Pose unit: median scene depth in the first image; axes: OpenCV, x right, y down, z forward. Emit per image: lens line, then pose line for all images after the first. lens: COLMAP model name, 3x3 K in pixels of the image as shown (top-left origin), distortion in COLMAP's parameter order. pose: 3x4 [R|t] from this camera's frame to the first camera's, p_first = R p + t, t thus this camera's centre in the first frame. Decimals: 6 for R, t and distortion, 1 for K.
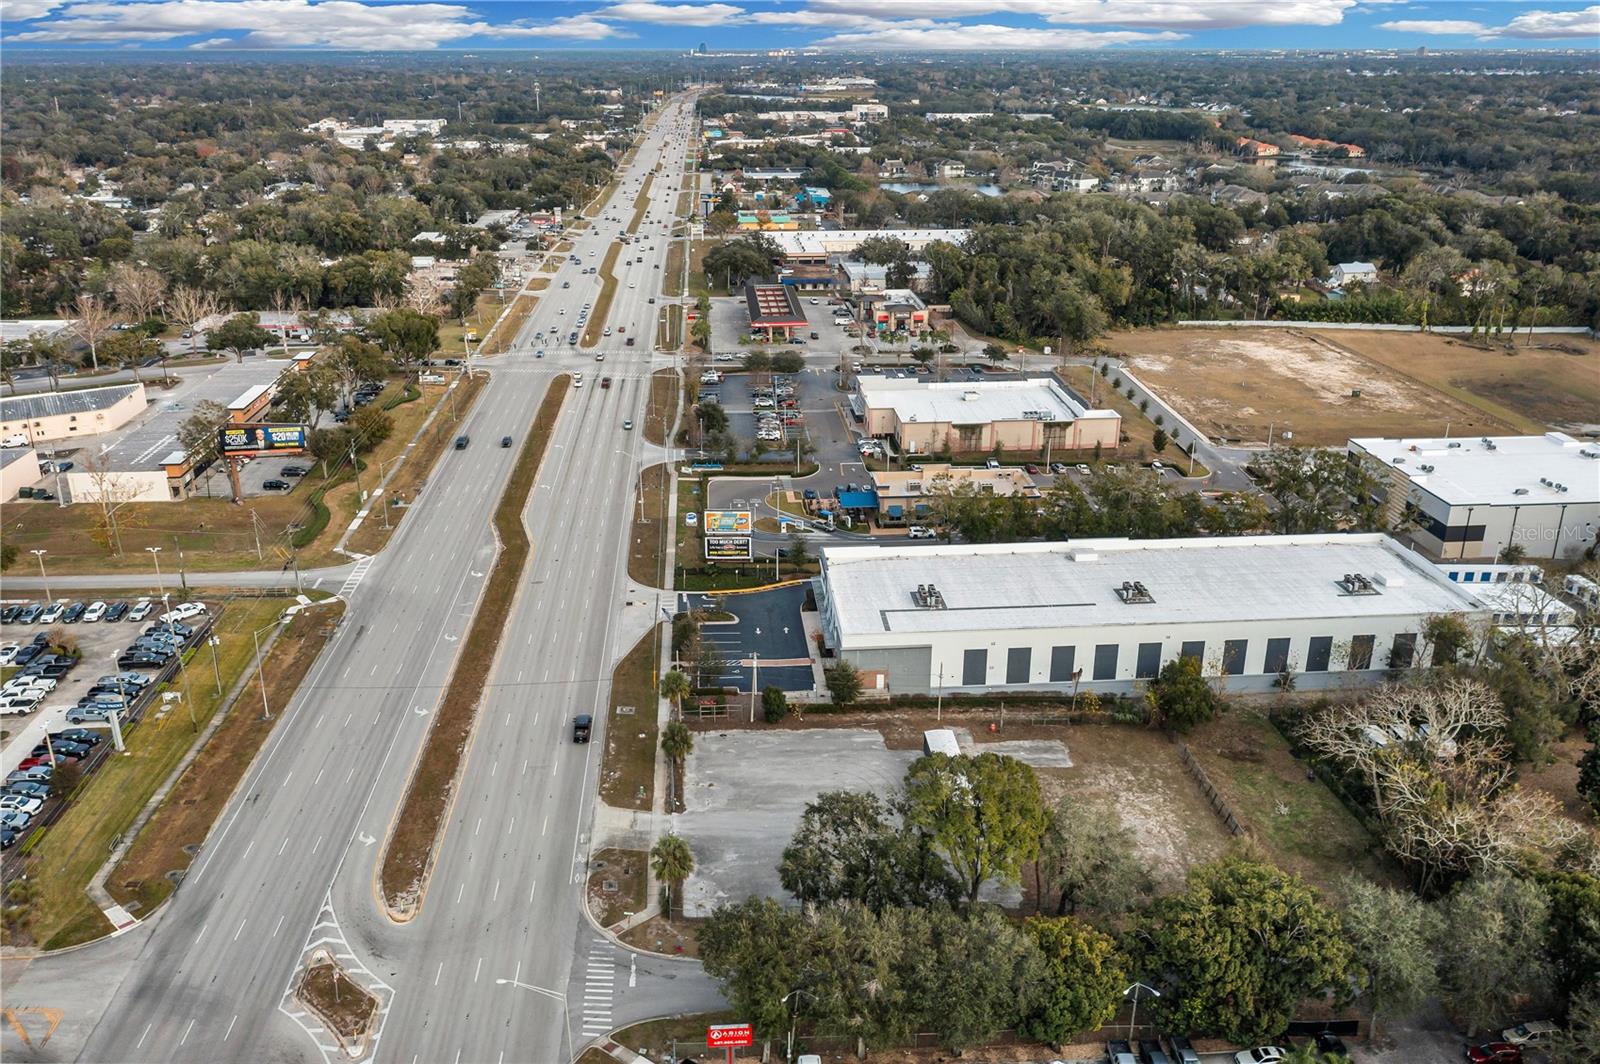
lens RADIAL K [[1268.2, 0, 800.0], [0, 1268.2, 532.0], [0, 0, 1]] dist [-0.000311, 0.004508]
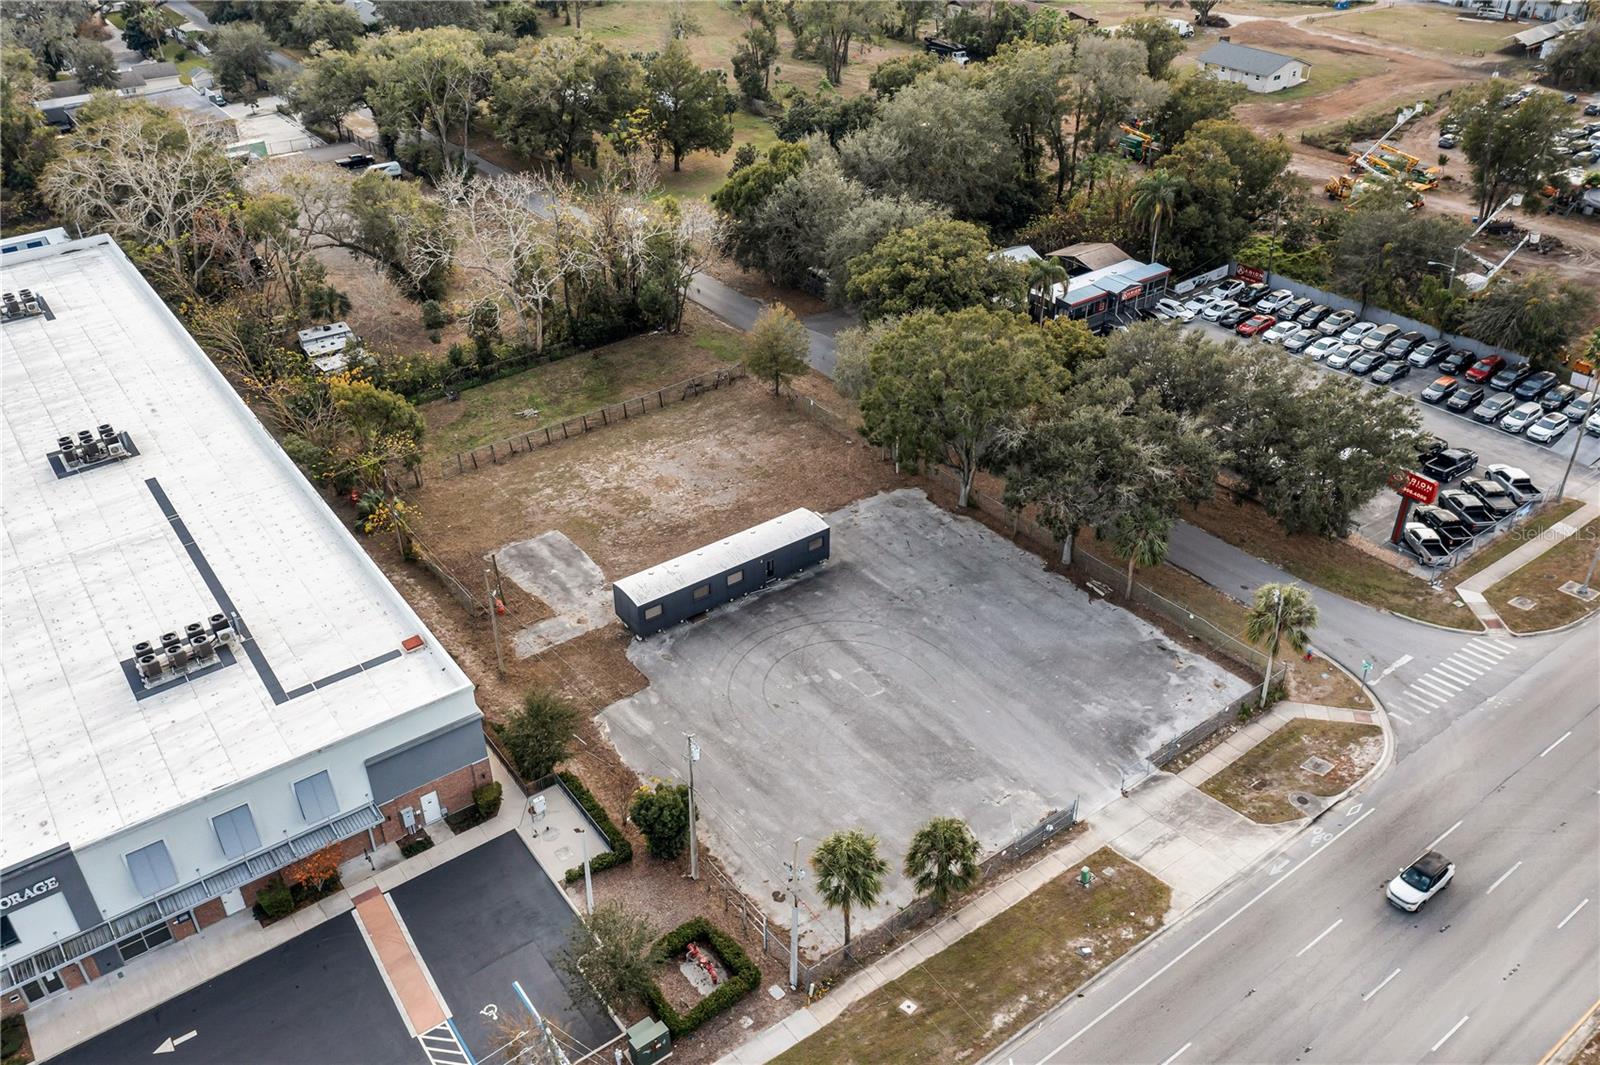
lens RADIAL K [[1268.2, 0, 800.0], [0, 1268.2, 532.5], [0, 0, 1]] dist [-0.000311, 0.004508]
pose [[-0.528109, -0.466528, 0.709544, -0.291933], [0.306965, 0.674184, 0.671751, -0.199560], [-0.791754, 0.572562, -0.212835, 0.935349]]
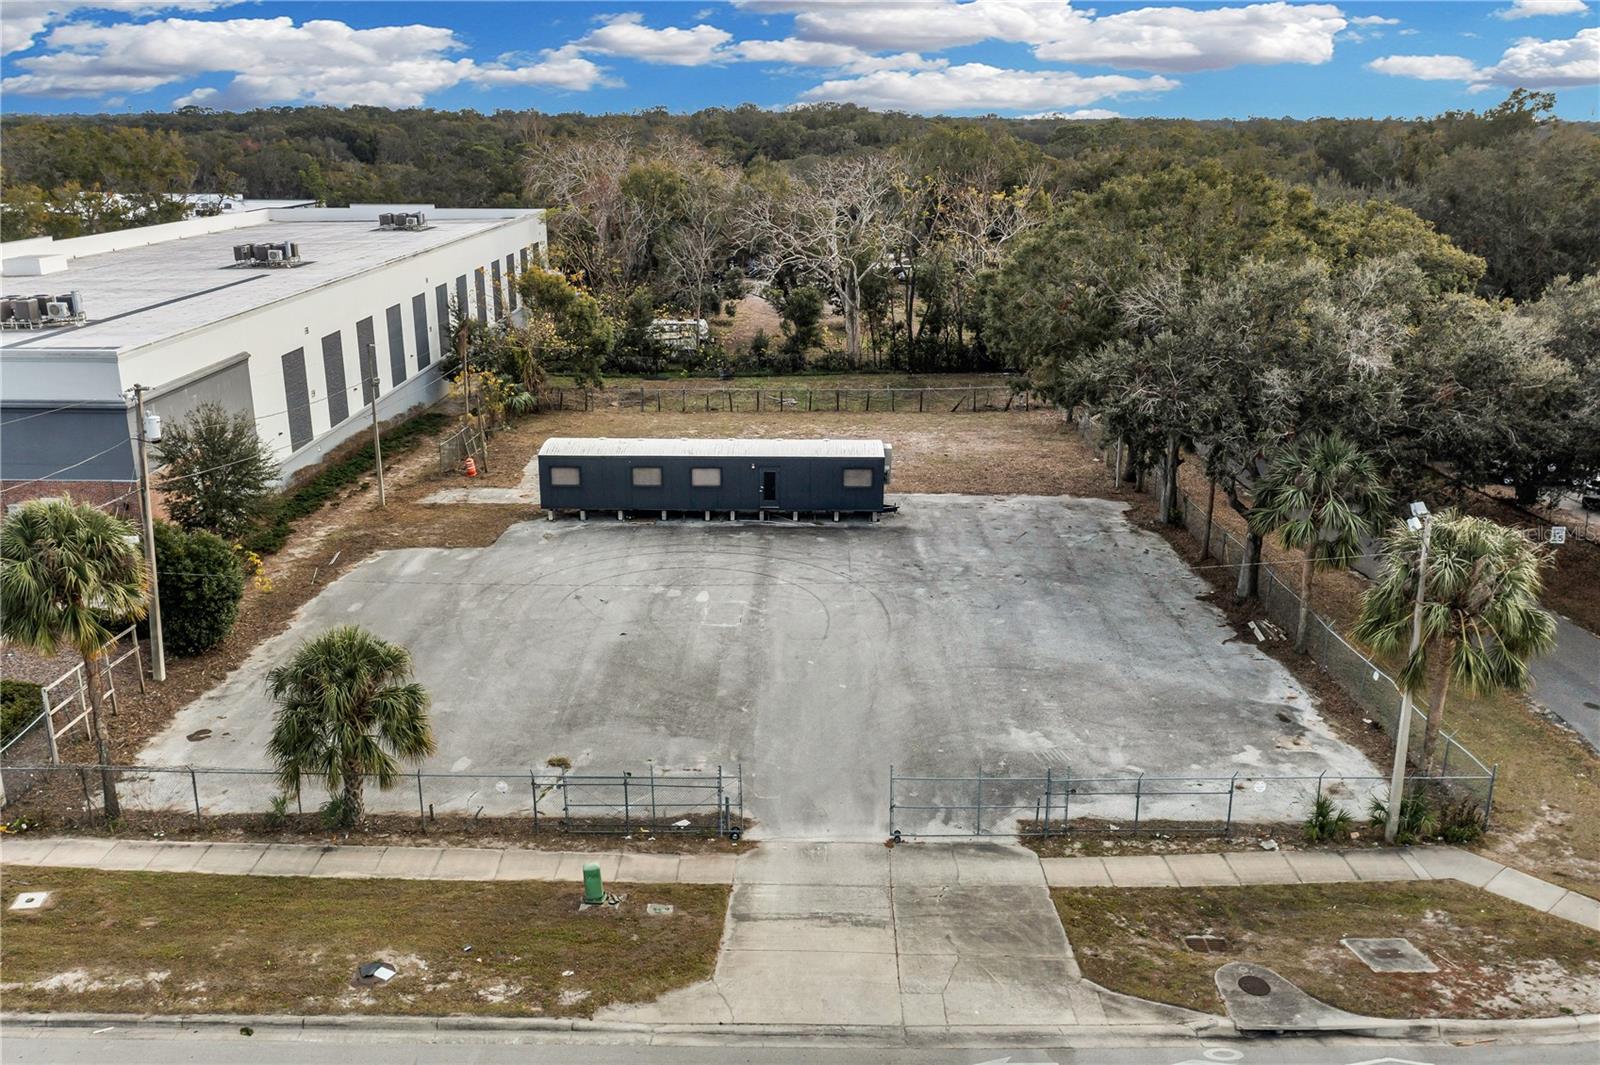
lens RADIAL K [[1284.7, 0, 800.0], [0, 1284.7, 532.5], [0, 0, 1]] dist [-0.004284, -0.000034]
pose [[0.087771, -0.305498, 0.948139, -0.252626], [0.351441, 0.900105, 0.257488, 0.093944], [-0.932086, 0.310615, 0.186368, 0.767317]]
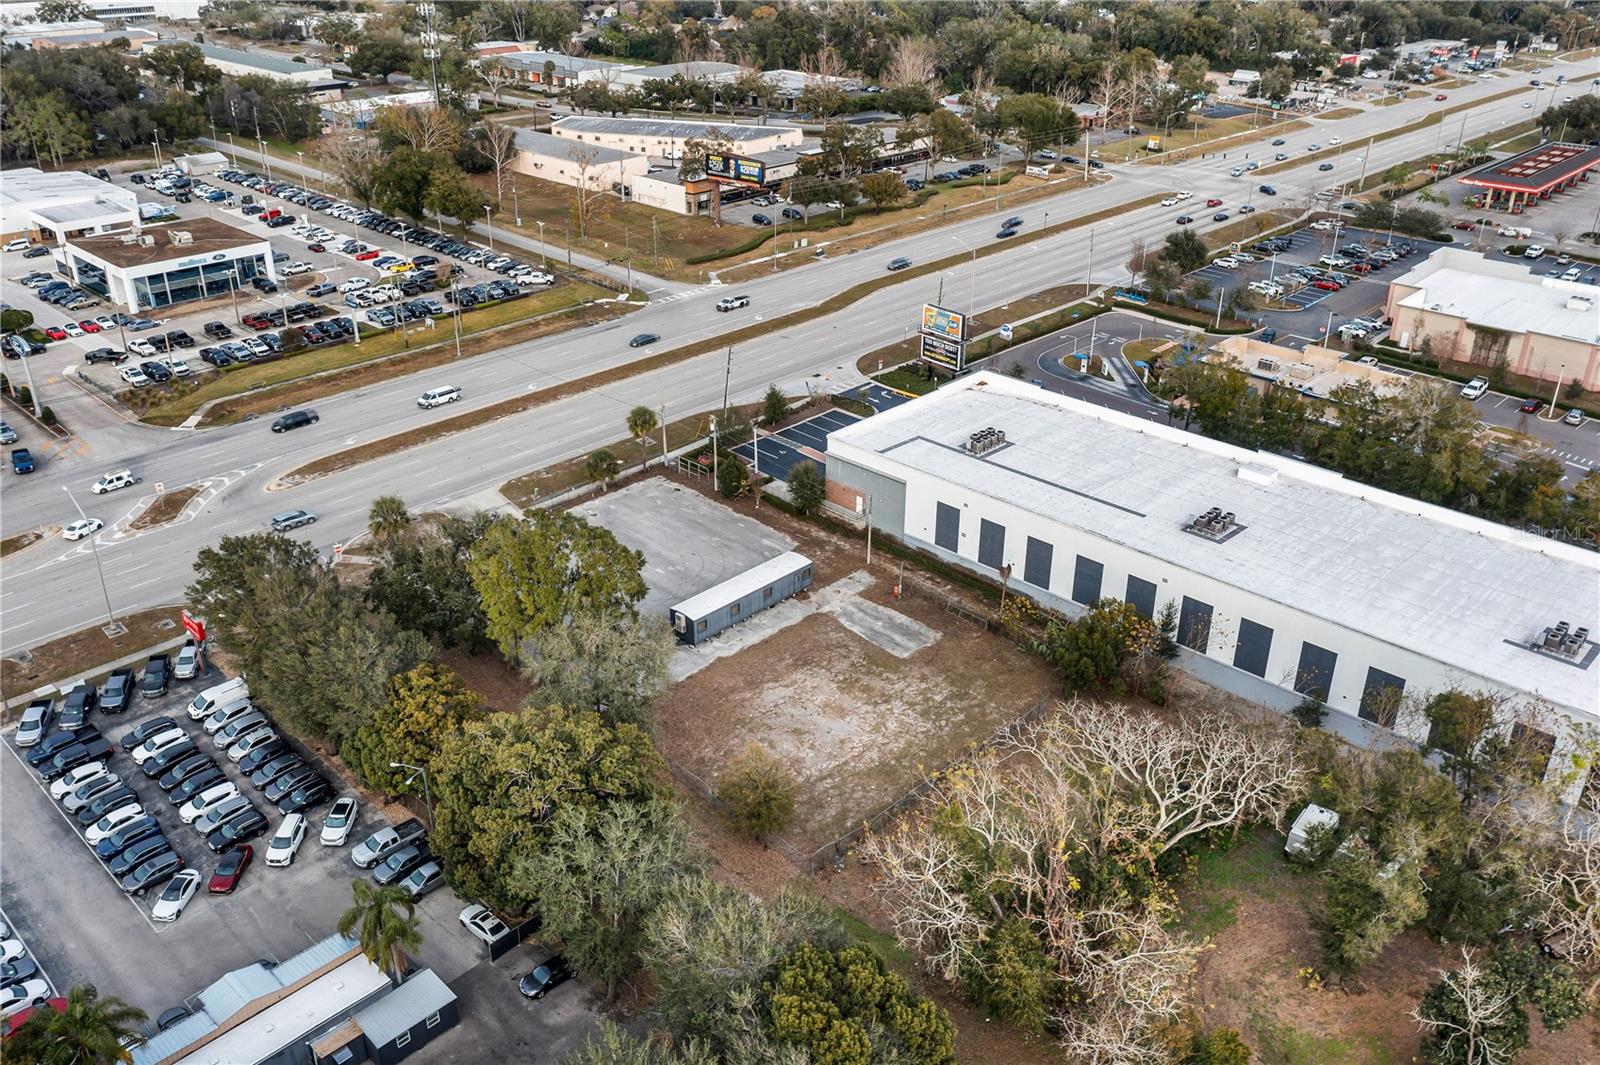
lens RADIAL K [[1298.0, 0, 800.0], [0, 1298.0, 532.5], [0, 0, 1]] dist [-0.003352, -0.000387]
pose [[0.664480, 0.340162, -0.665399, 0.619852], [-0.269829, 0.939539, 0.210851, -0.039982], [0.696892, 0.039438, 0.716091, 0.328974]]
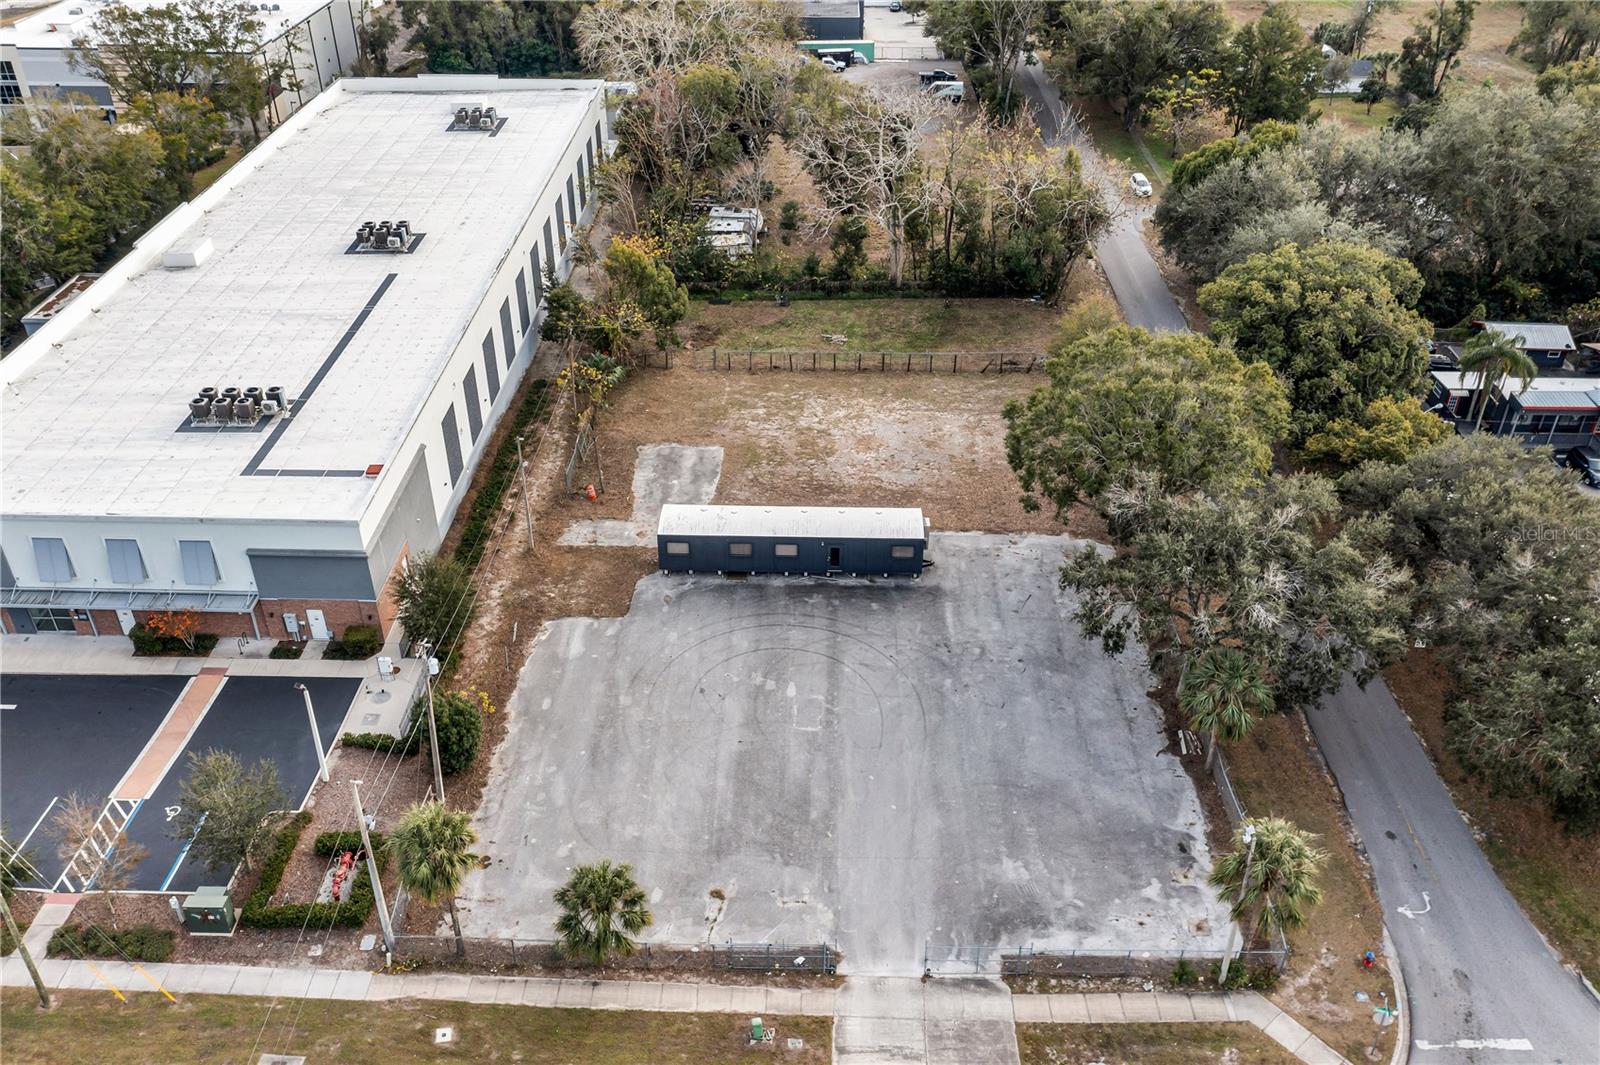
lens RADIAL K [[1298.0, 0, 800.0], [0, 1298.0, 532.5], [0, 0, 1]] dist [-0.003352, -0.000387]
pose [[0.106257, -0.557383, 0.823428, -0.294322], [0.354912, 0.794828, 0.492225, -0.073215], [-0.928841, 0.239942, 0.282278, 0.714202]]
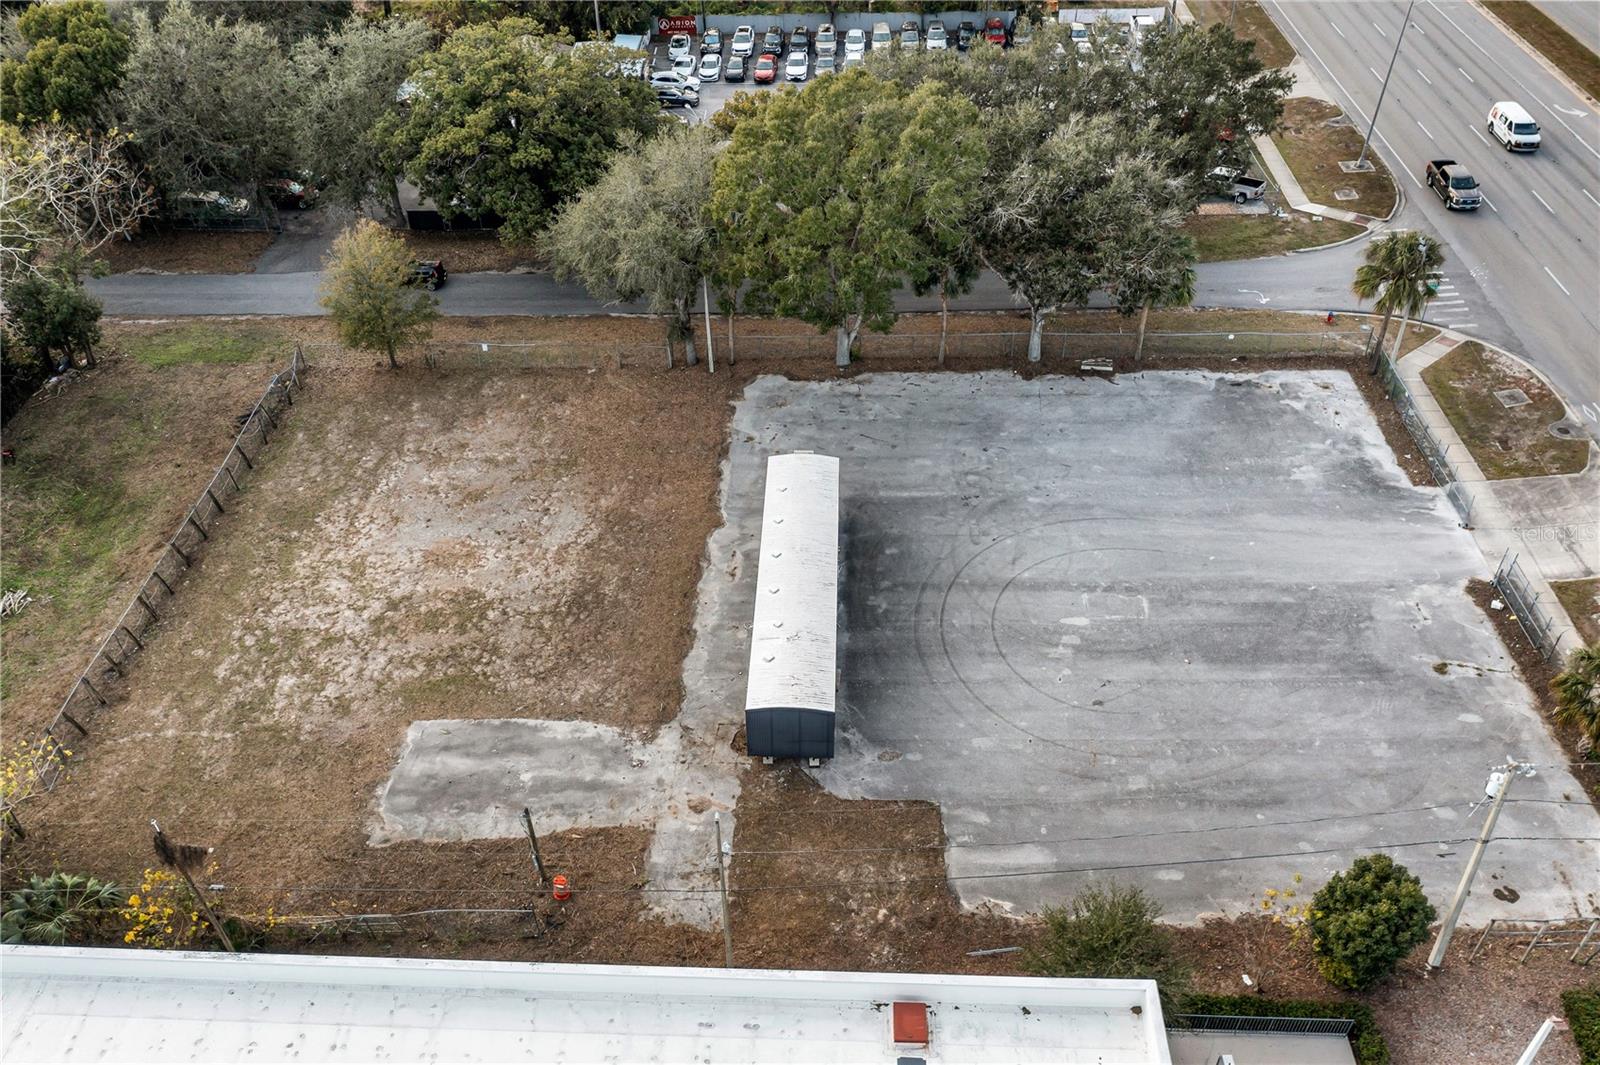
lens RADIAL K [[1268.2, 0, 800.0], [0, 1268.2, 532.5], [0, 0, 1]] dist [-0.000311, 0.004508]
pose [[-0.993689, -0.073273, 0.084929, 0.074791], [0.037574, 0.495964, 0.867530, -0.127120], [-0.105688, 0.865246, -0.490080, 1.001814]]
